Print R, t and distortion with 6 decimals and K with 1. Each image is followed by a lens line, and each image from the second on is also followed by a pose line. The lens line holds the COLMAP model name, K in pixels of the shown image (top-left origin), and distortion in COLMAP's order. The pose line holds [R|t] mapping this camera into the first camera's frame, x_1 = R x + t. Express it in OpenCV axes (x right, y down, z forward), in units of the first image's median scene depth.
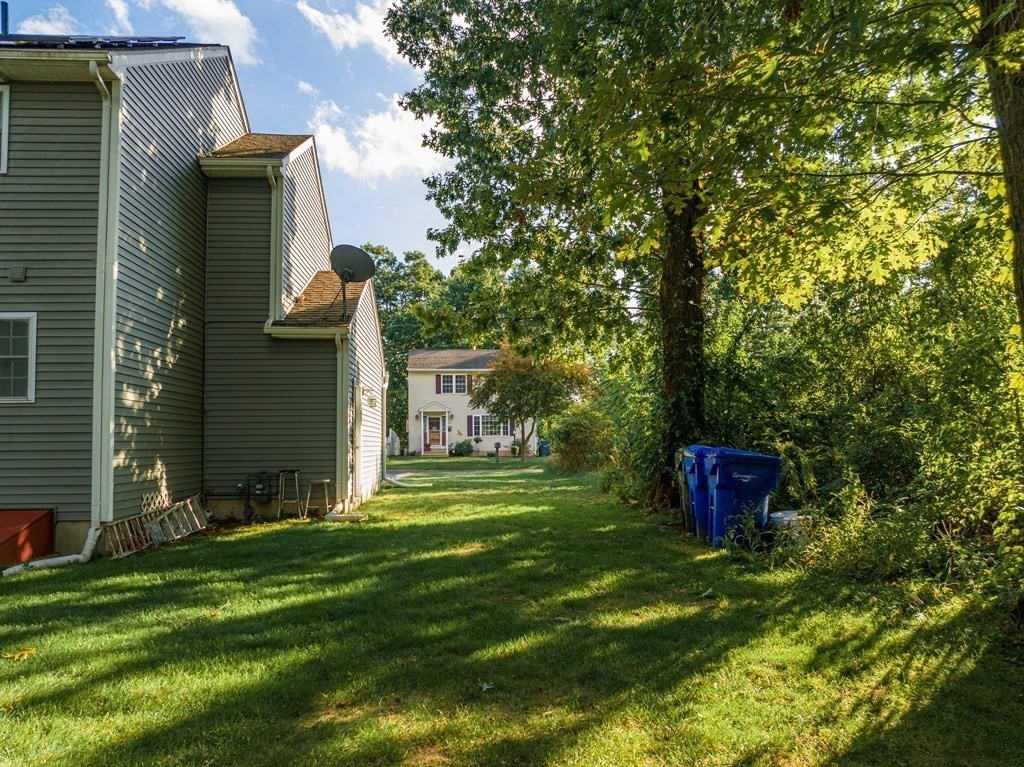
lens RADIAL K [[720.8, 0, 501.7], [0, 720.8, 407.0], [0, 0, 1]] dist [-0.031243, -0.006178]
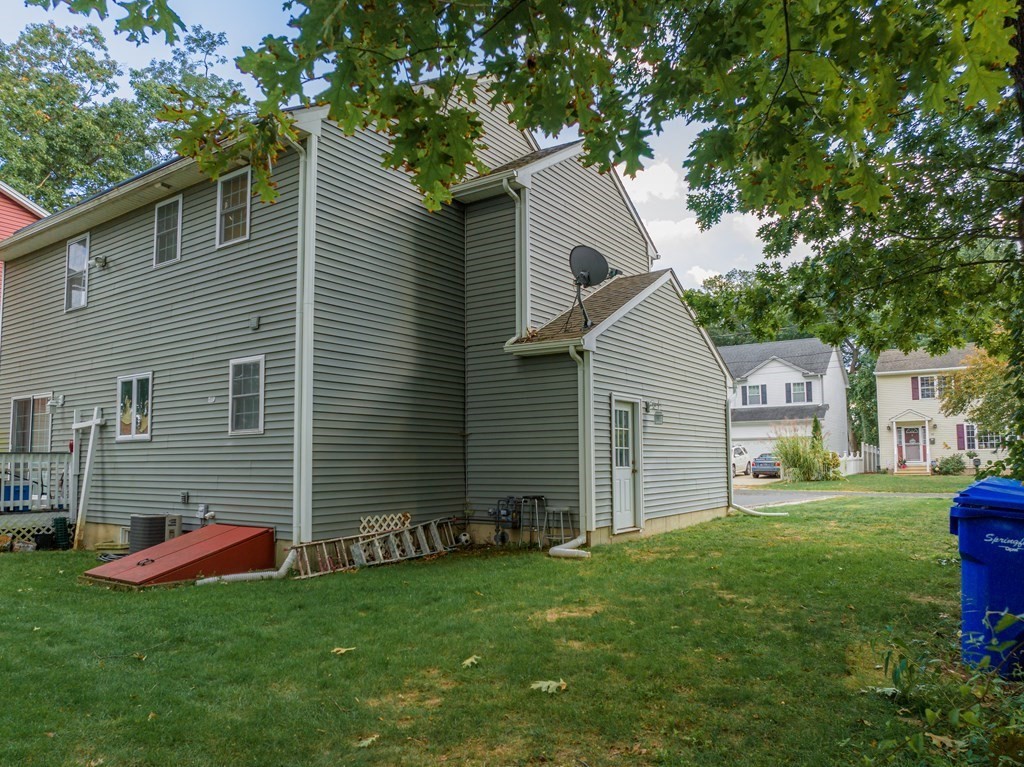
lens RADIAL K [[720.8, 0, 508.5], [0, 720.8, 403.5], [0, 0, 1]] dist [-0.031243, -0.006178]
pose [[0.777415, -0.048756, -0.627095, 0.269087], [0.033521, 0.998786, -0.036097, 0.000371], [0.628094, 0.007042, 0.778106, 0.249725]]
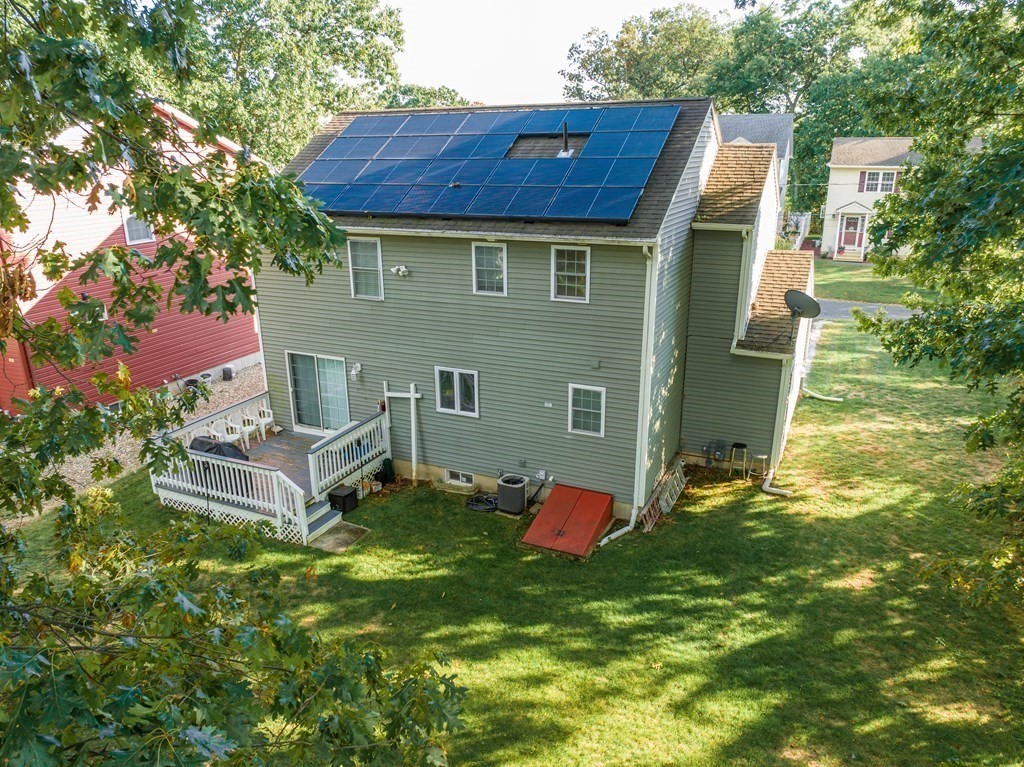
lens RADIAL K [[720.8, 0, 514.7], [0, 720.8, 399.6], [0, 0, 1]] dist [-0.031243, -0.006178]
pose [[0.873222, 0.162050, -0.459591, -0.038529], [0.024211, 0.927502, 0.373034, -0.541528], [0.486721, -0.336869, 0.805991, -0.356265]]
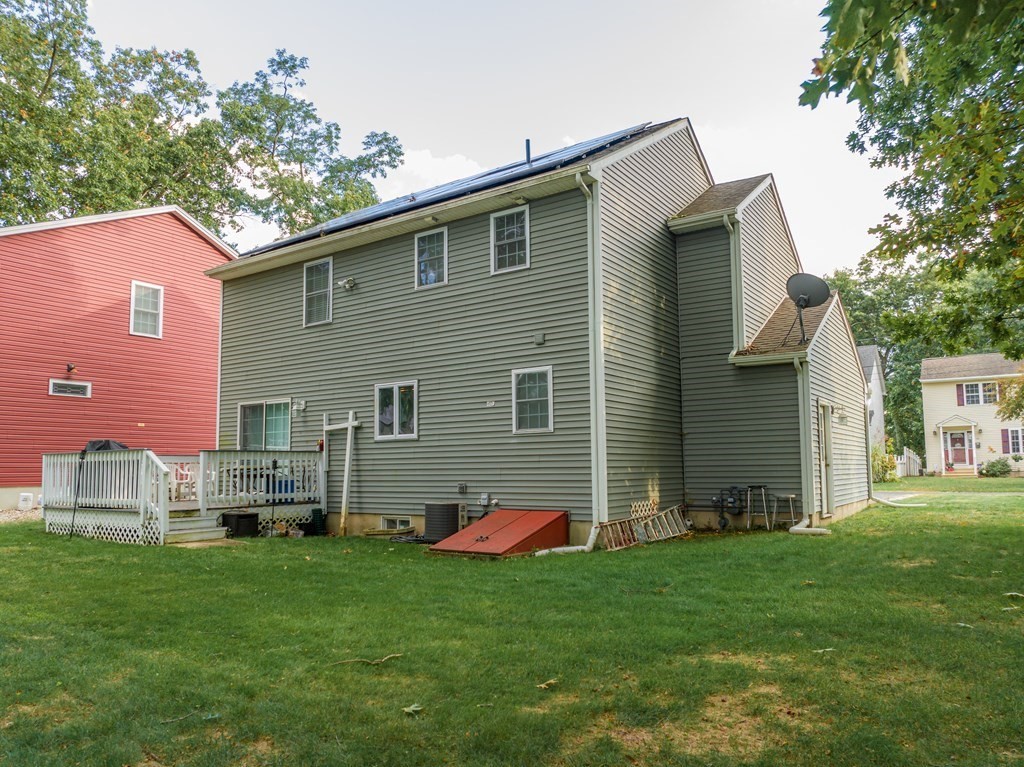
lens RADIAL K [[720.8, 0, 511.7], [0, 720.8, 404.4], [0, 0, 1]] dist [-0.031243, -0.006178]
pose [[0.781411, -0.055919, -0.621506, 0.098211], [0.035073, 0.998338, -0.045727, 0.000897], [0.623030, 0.013934, 0.782074, -0.089846]]
